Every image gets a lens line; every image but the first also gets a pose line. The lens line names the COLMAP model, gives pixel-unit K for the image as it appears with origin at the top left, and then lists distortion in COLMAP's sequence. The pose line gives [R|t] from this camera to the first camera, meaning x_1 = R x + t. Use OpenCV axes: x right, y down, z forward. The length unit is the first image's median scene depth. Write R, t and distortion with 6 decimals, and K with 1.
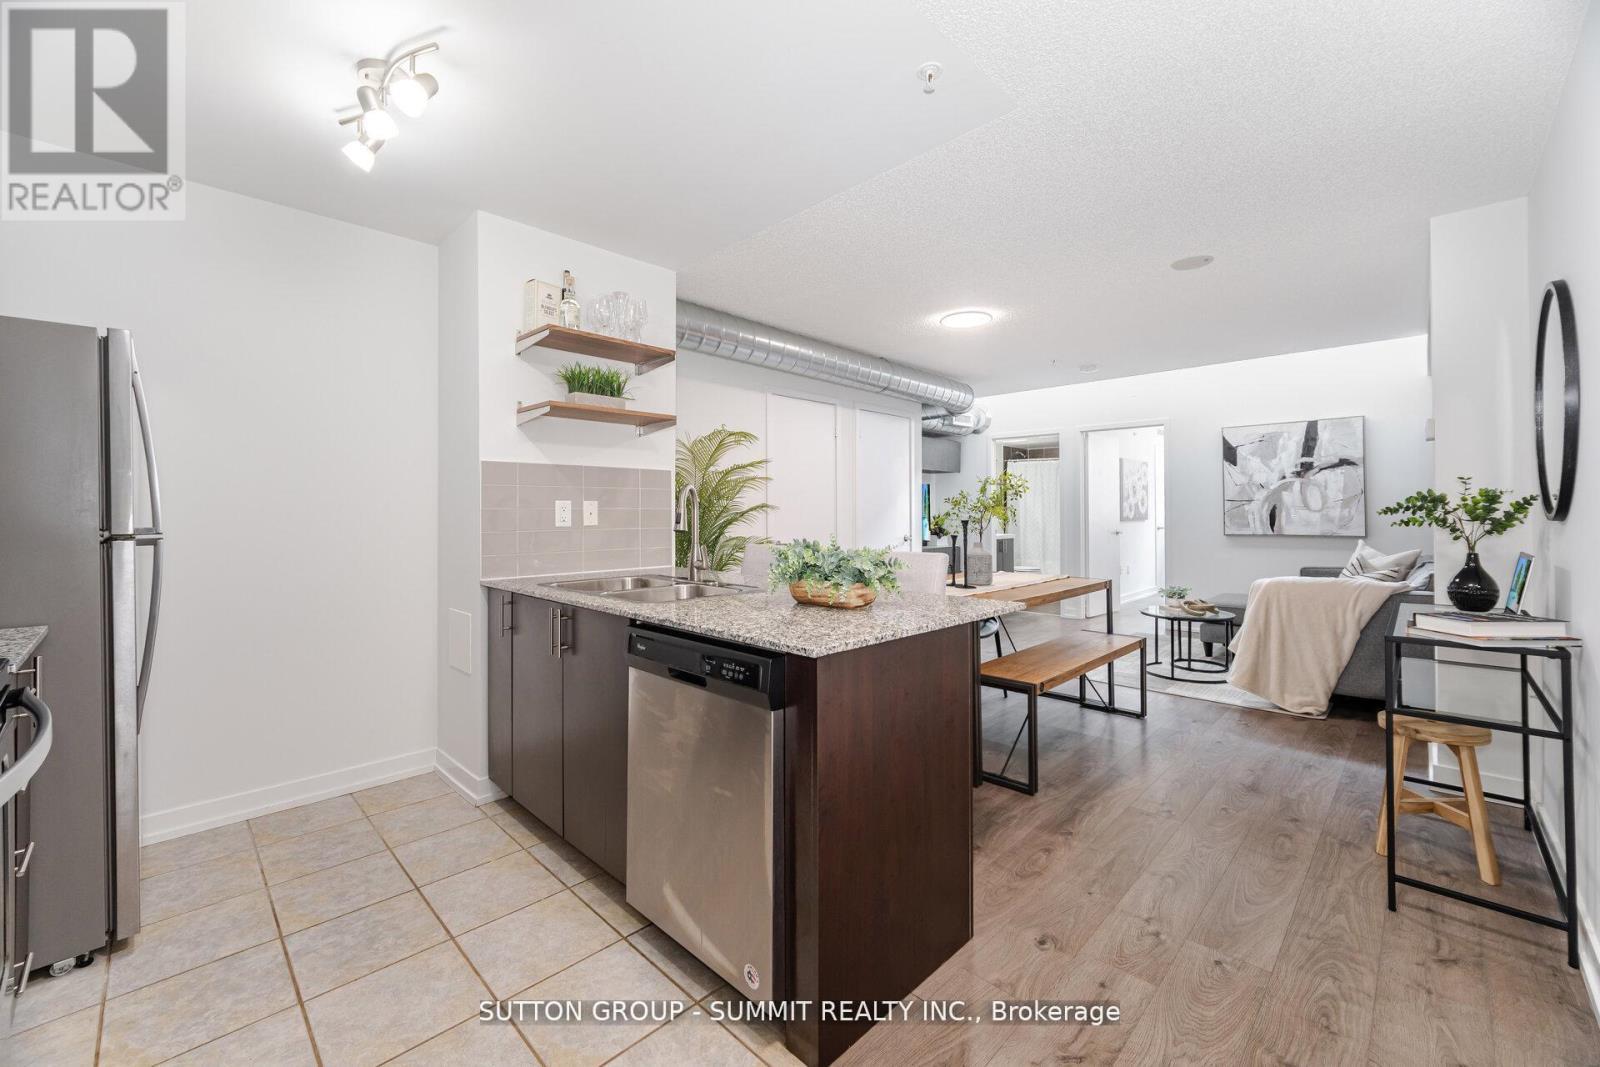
lens RADIAL K [[641.0, 0, 791.0], [0, 641.0, 513.3], [0, 0, 1]] dist [-0.003676, 0.000382]
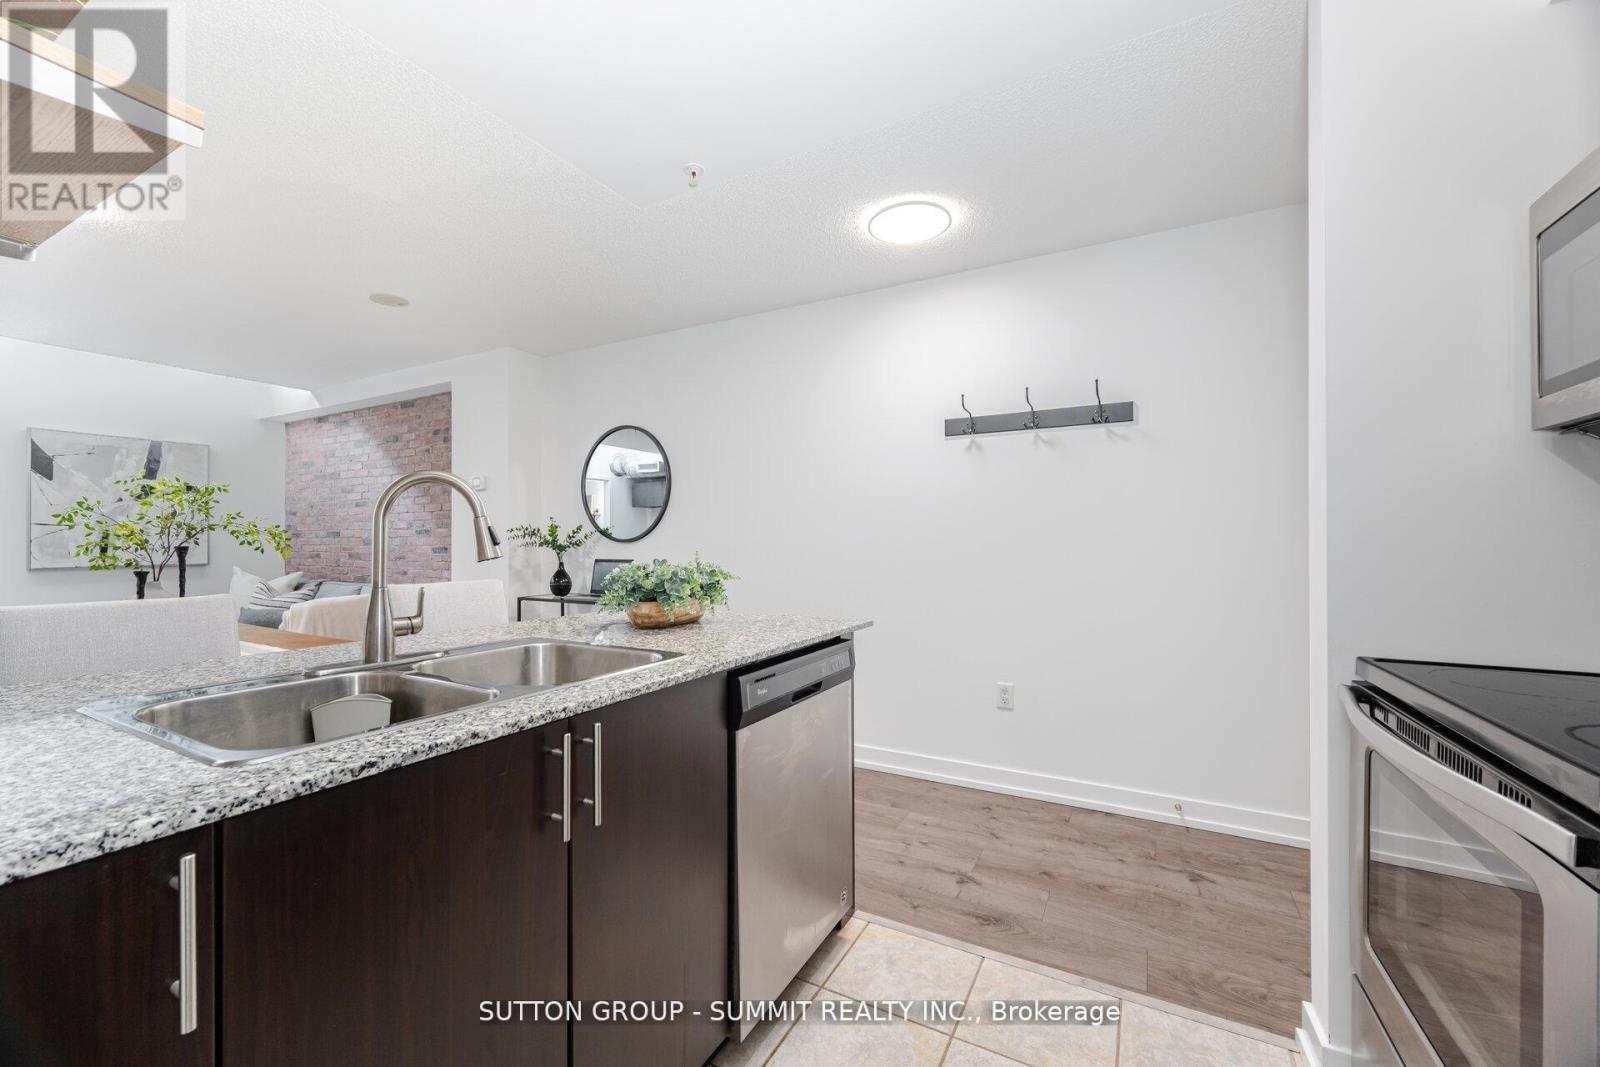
lens RADIAL K [[644.0, 0, 791.9], [0, 644.0, 531.0], [0, 0, 1]] dist [-0.001090, 0.000041]
pose [[-0.282468, 0.020439, 0.959059, -0.571497], [0.003176, 0.999787, -0.020372, 0.012006], [-0.959272, -0.002708, -0.282473, 0.661634]]
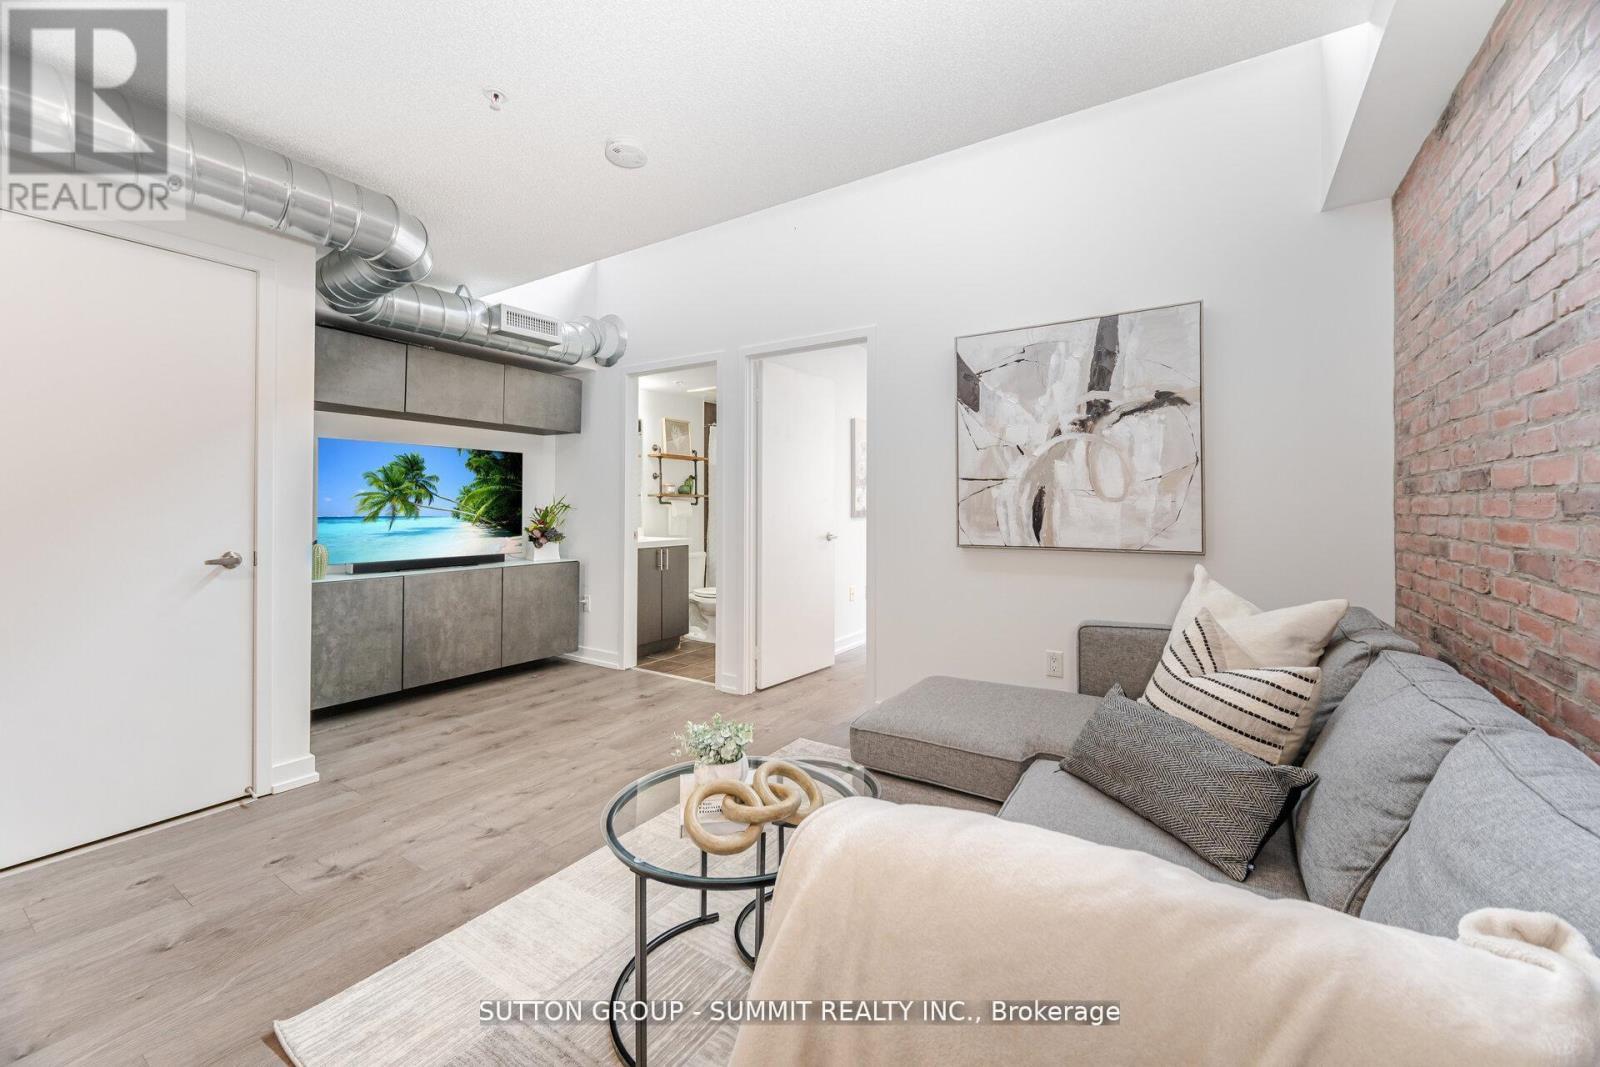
lens RADIAL K [[641.0, 0, 791.0], [0, 641.0, 513.3], [0, 0, 1]] dist [-0.003676, 0.000382]
pose [[0.980133, 0.001106, 0.198338, 0.830722], [-0.003247, 0.999940, 0.010473, 0.004152], [-0.198314, -0.010909, 0.980078, 0.979475]]
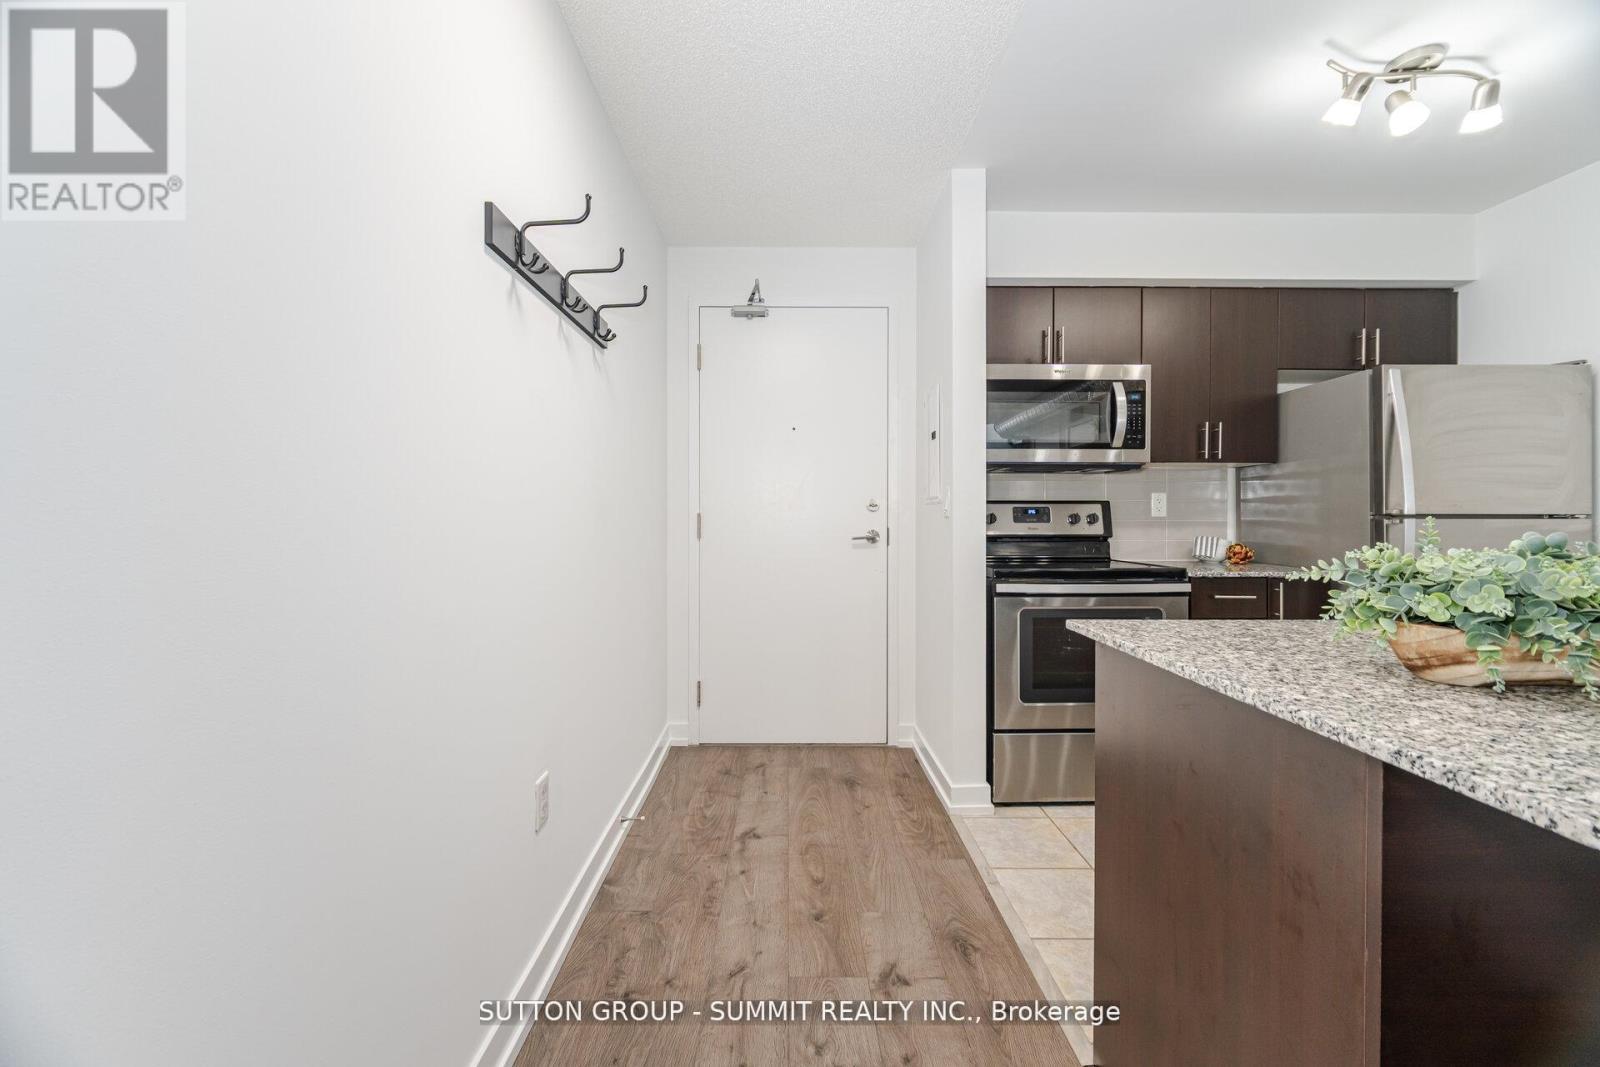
lens RADIAL K [[637.3, 0, 790.1], [0, 637.3, 517.6], [0, 0, 1]] dist [-0.000872, -0.000494]
pose [[-0.702047, 0.005679, -0.712108, 0.443450], [0.000907, 0.999975, 0.007081, 0.015527], [0.712130, 0.004325, -0.702034, 0.572019]]
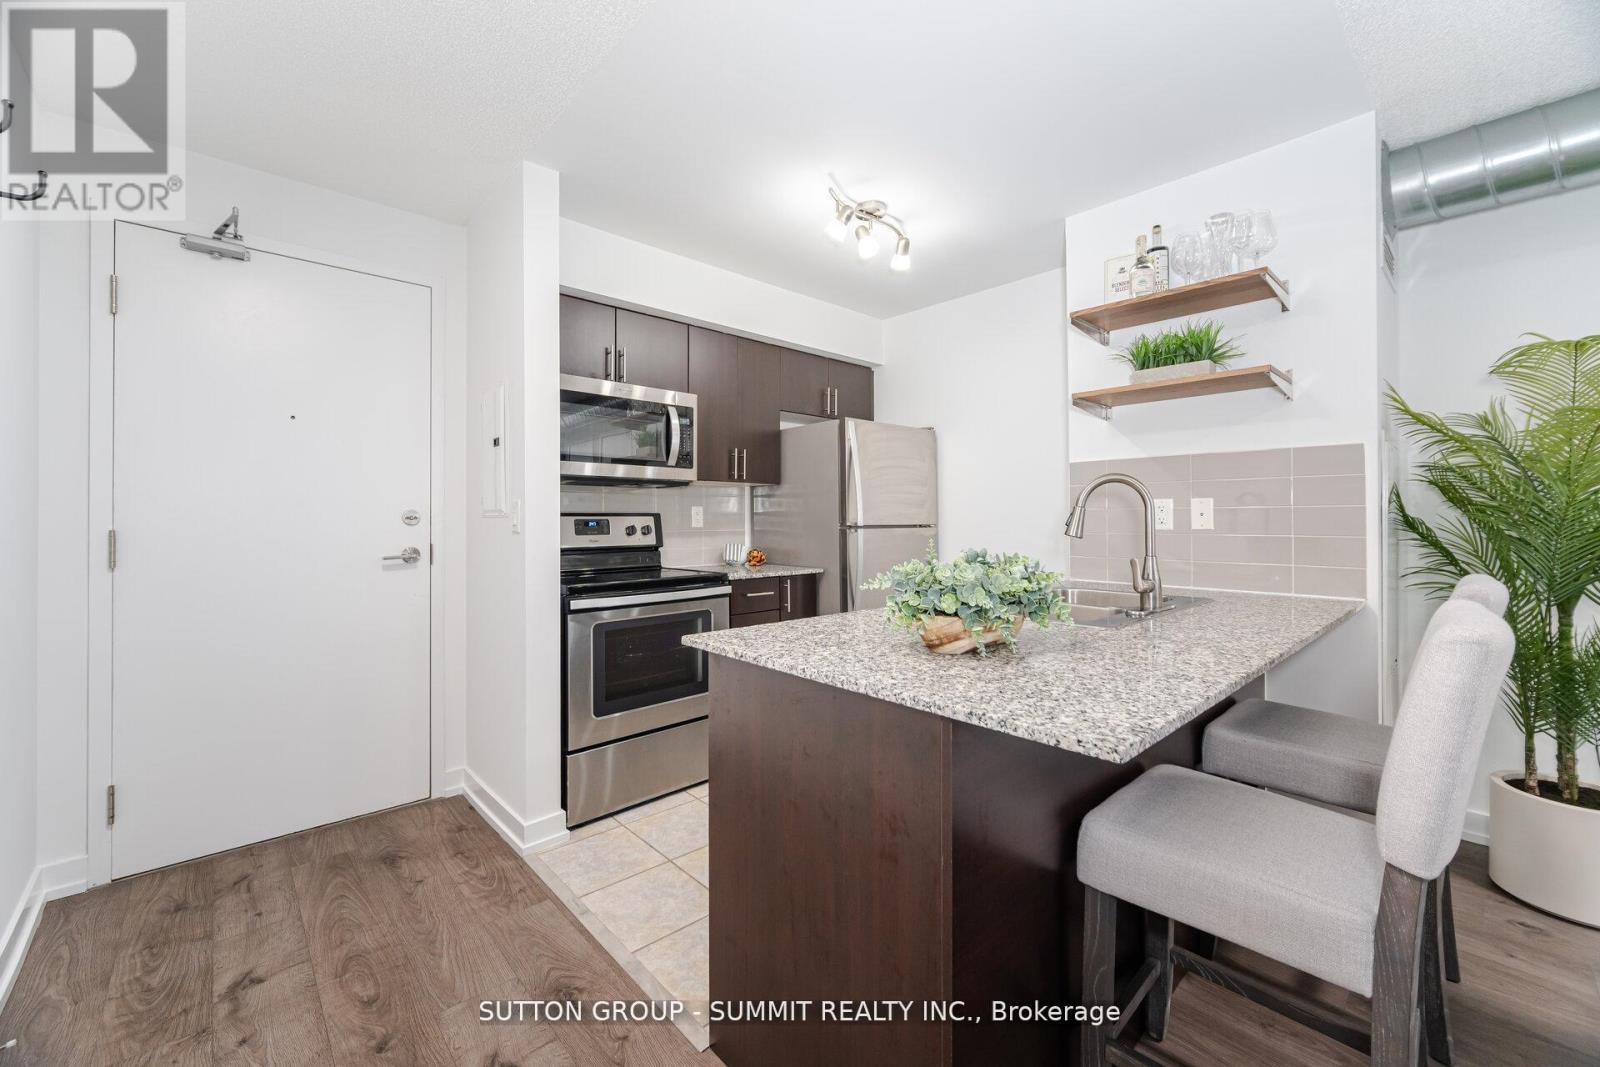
lens RADIAL K [[641.0, 0, 791.0], [0, 641.0, 513.3], [0, 0, 1]] dist [-0.003676, 0.000382]
pose [[-0.046699, -0.004147, -0.998900, 0.460597], [0.001741, 0.999990, -0.004233, 0.002072], [0.998907, -0.001937, -0.046691, 0.504065]]
